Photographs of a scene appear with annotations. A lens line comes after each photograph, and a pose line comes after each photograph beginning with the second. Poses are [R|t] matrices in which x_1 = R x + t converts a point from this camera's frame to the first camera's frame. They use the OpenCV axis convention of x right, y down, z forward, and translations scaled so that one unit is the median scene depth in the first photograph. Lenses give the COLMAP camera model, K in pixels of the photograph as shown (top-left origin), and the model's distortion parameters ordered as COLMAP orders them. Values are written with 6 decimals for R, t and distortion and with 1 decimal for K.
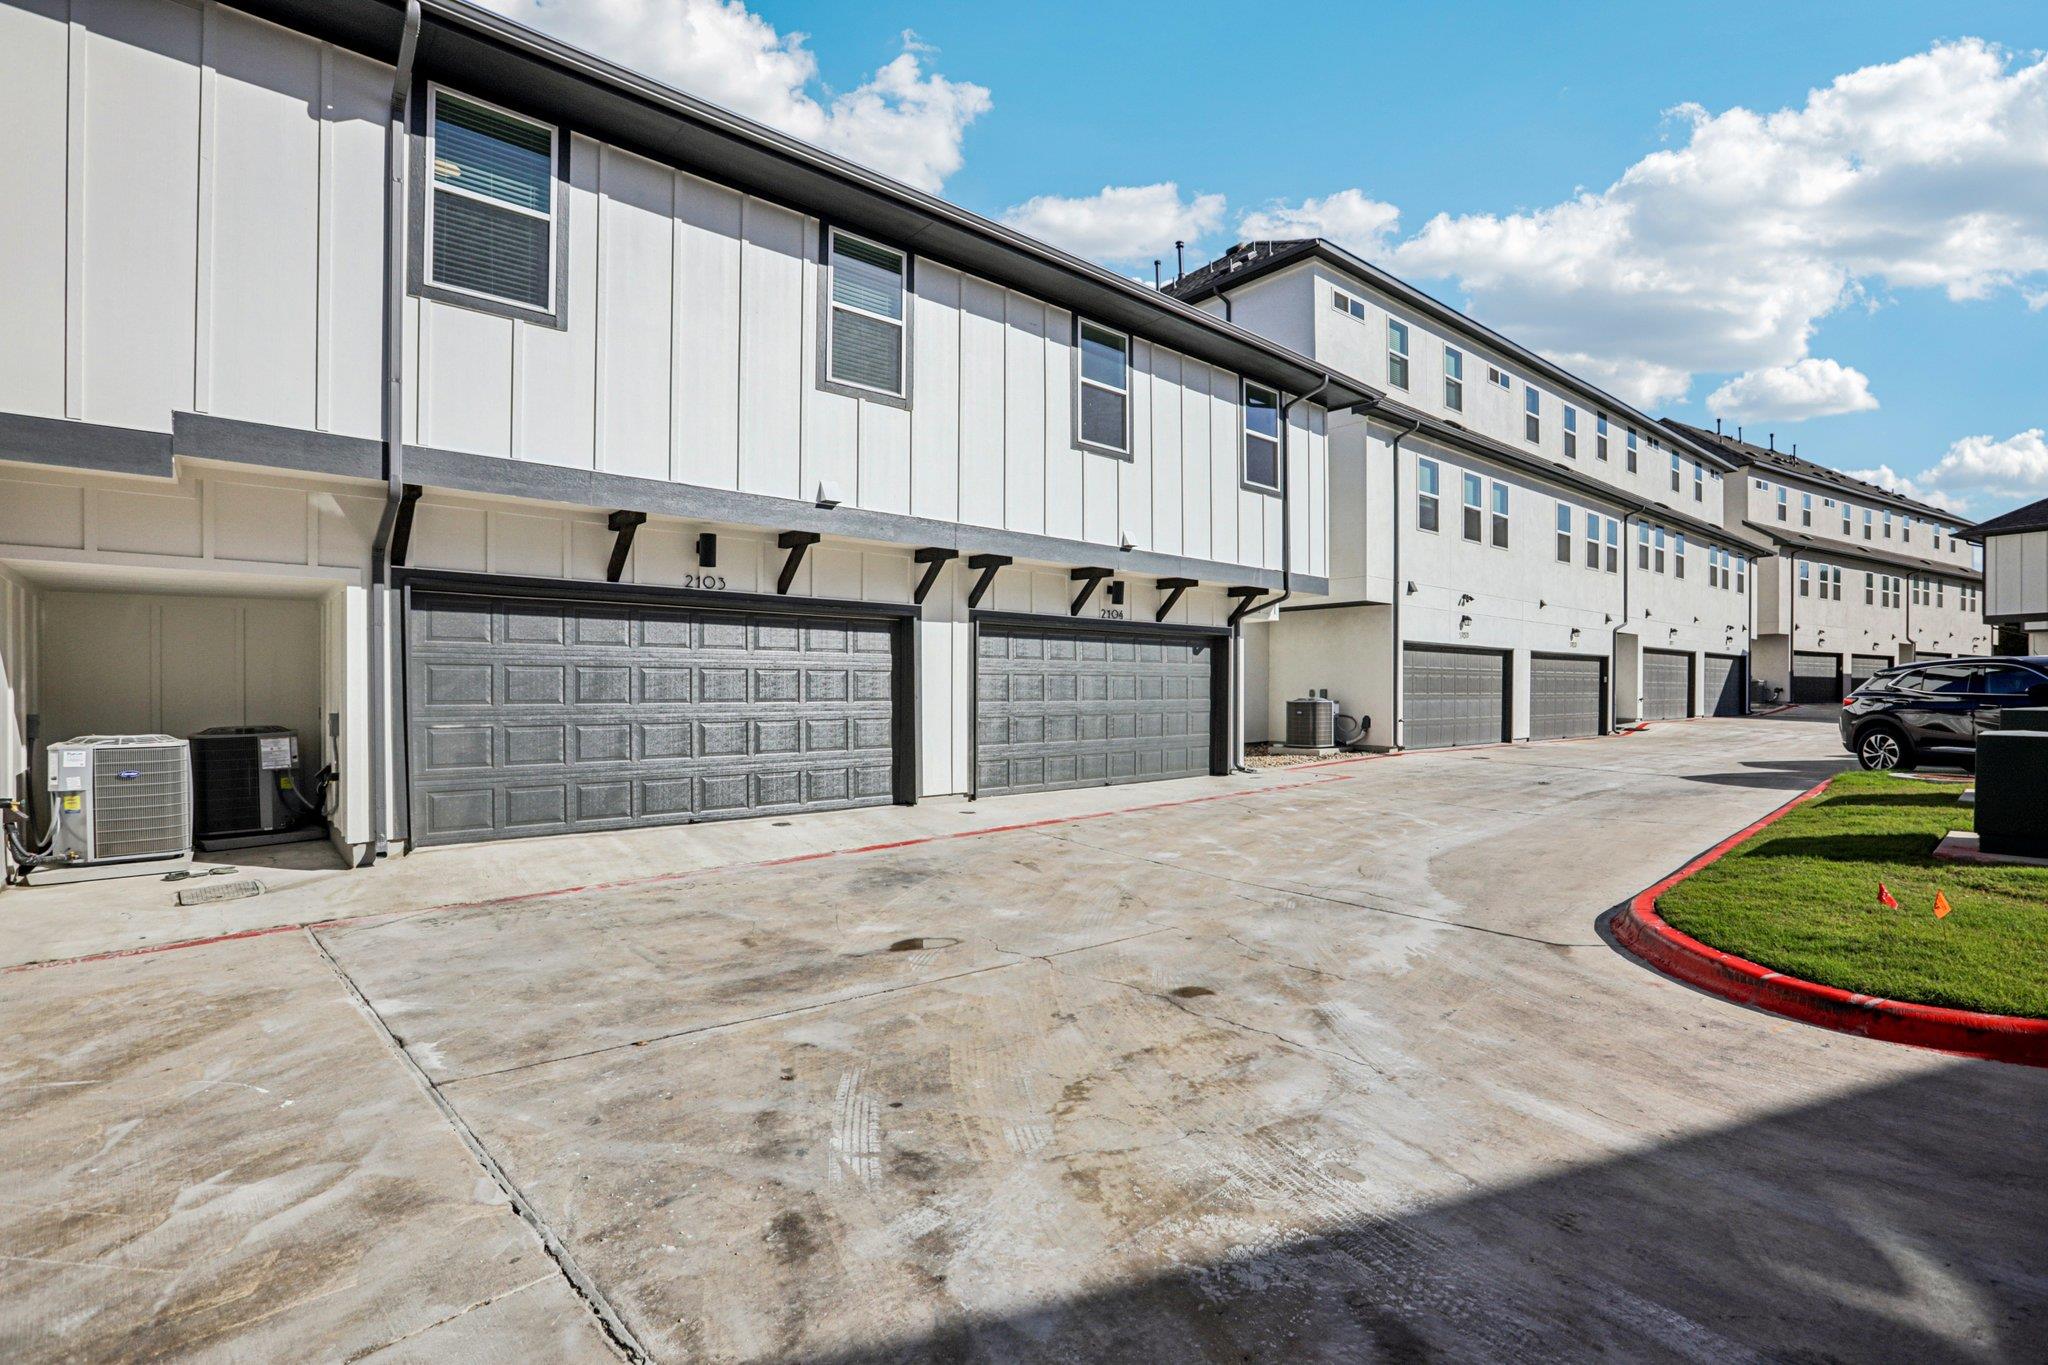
lens RADIAL K [[918.3, 0, 1021.7], [0, 918.3, 664.1], [0, 0, 1]] dist [-0.049341, 0.021281]
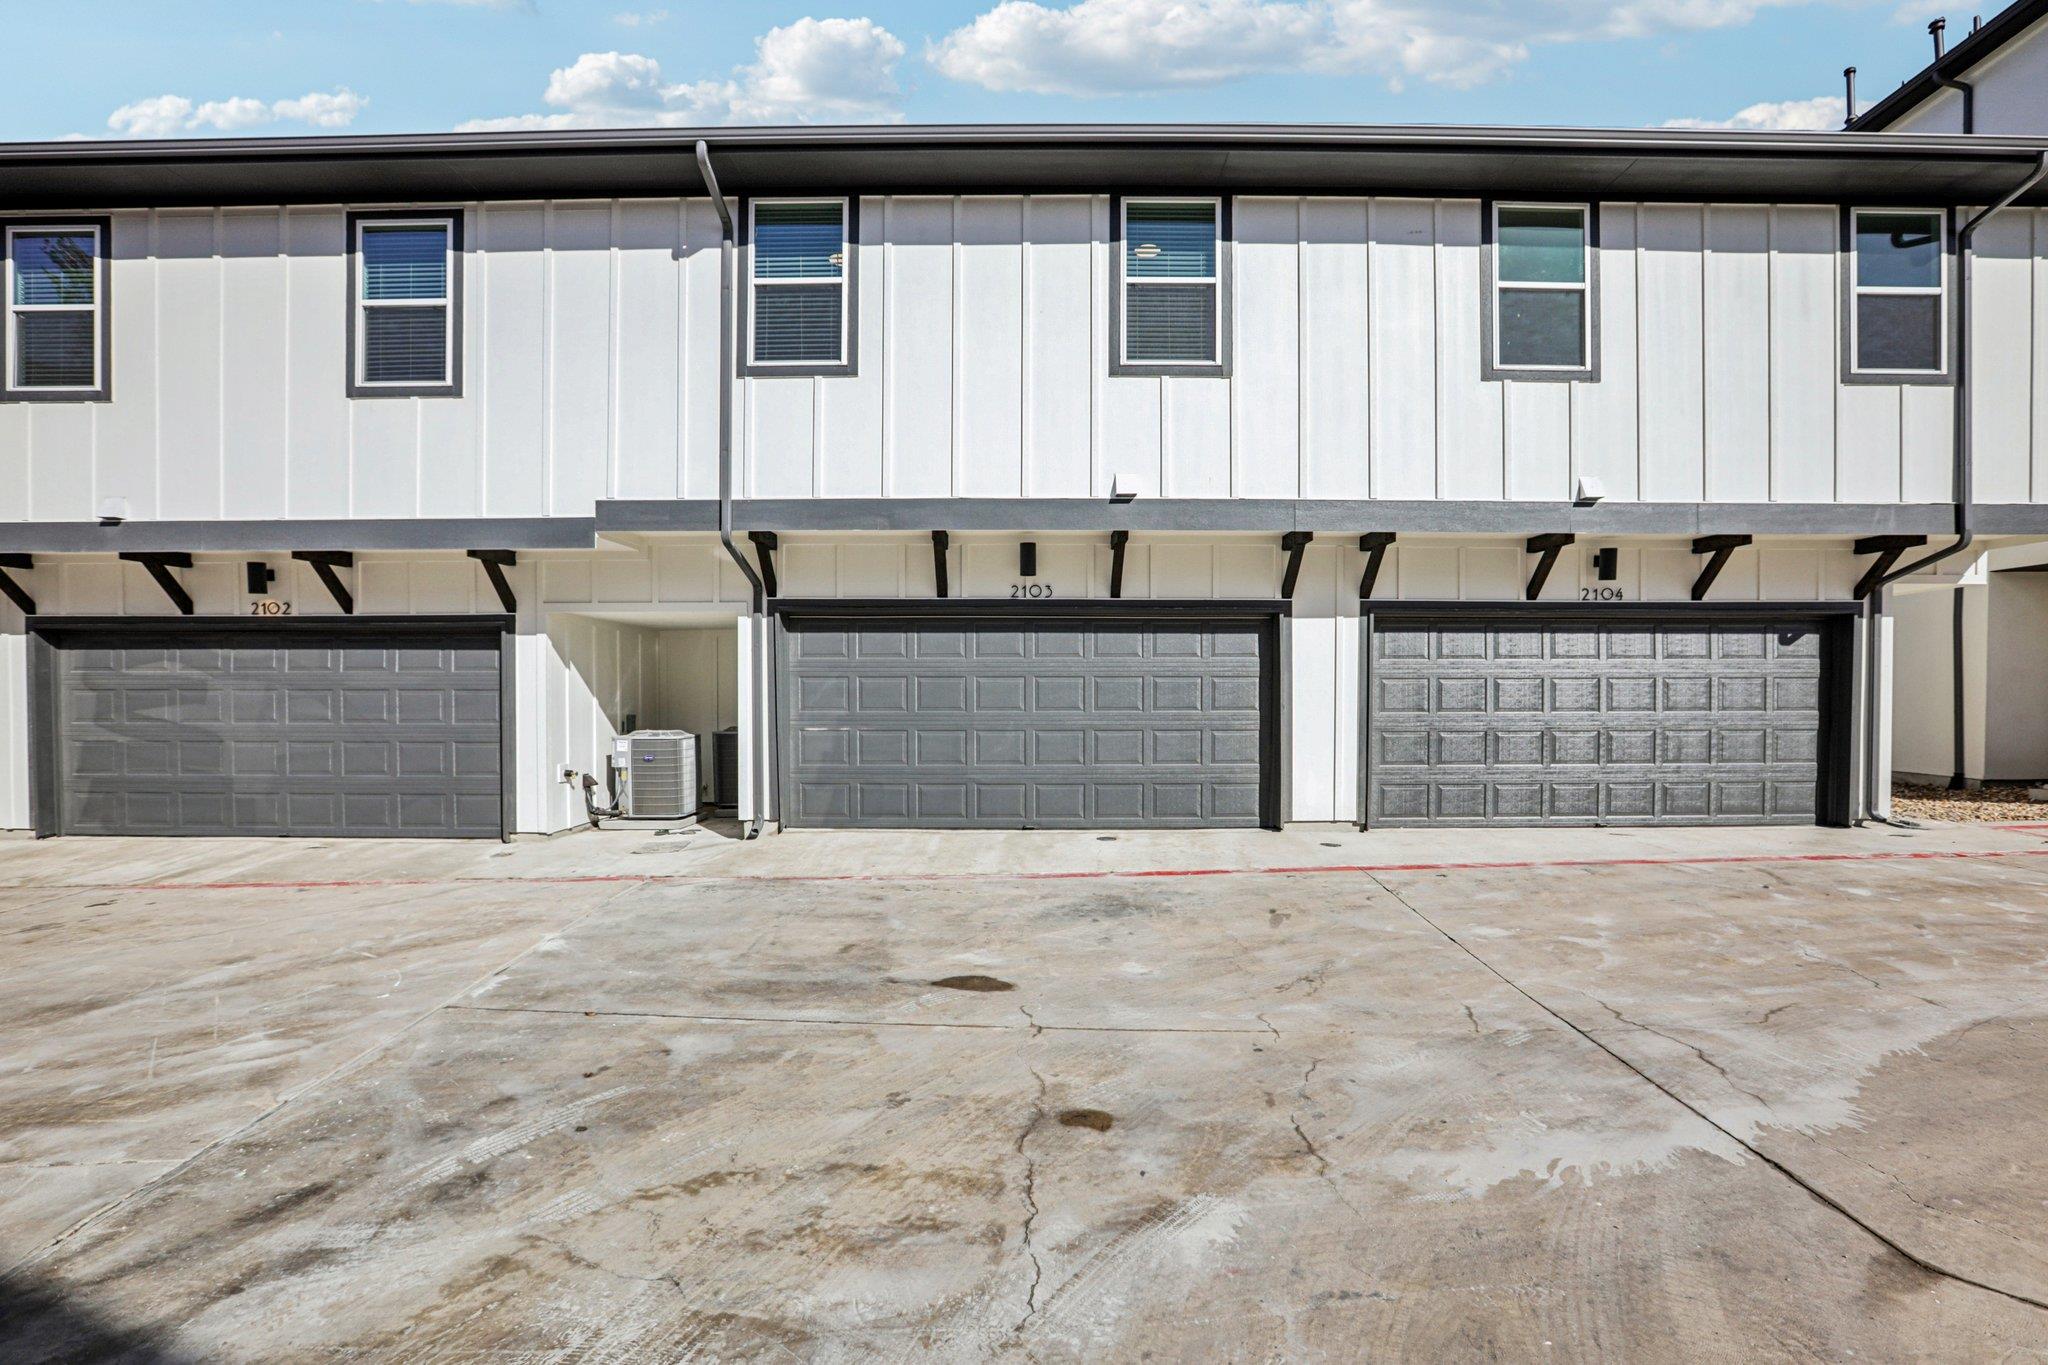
lens RADIAL K [[933.0, 0, 1036.6], [0, 933.0, 681.0], [0, 0, 1]] dist [-0.051302, 0.021277]
pose [[0.759303, -0.011584, -0.650634, 0.465171], [0.018448, 0.999823, 0.003728, 0.007812], [0.650475, -0.014834, 0.759382, 0.312839]]
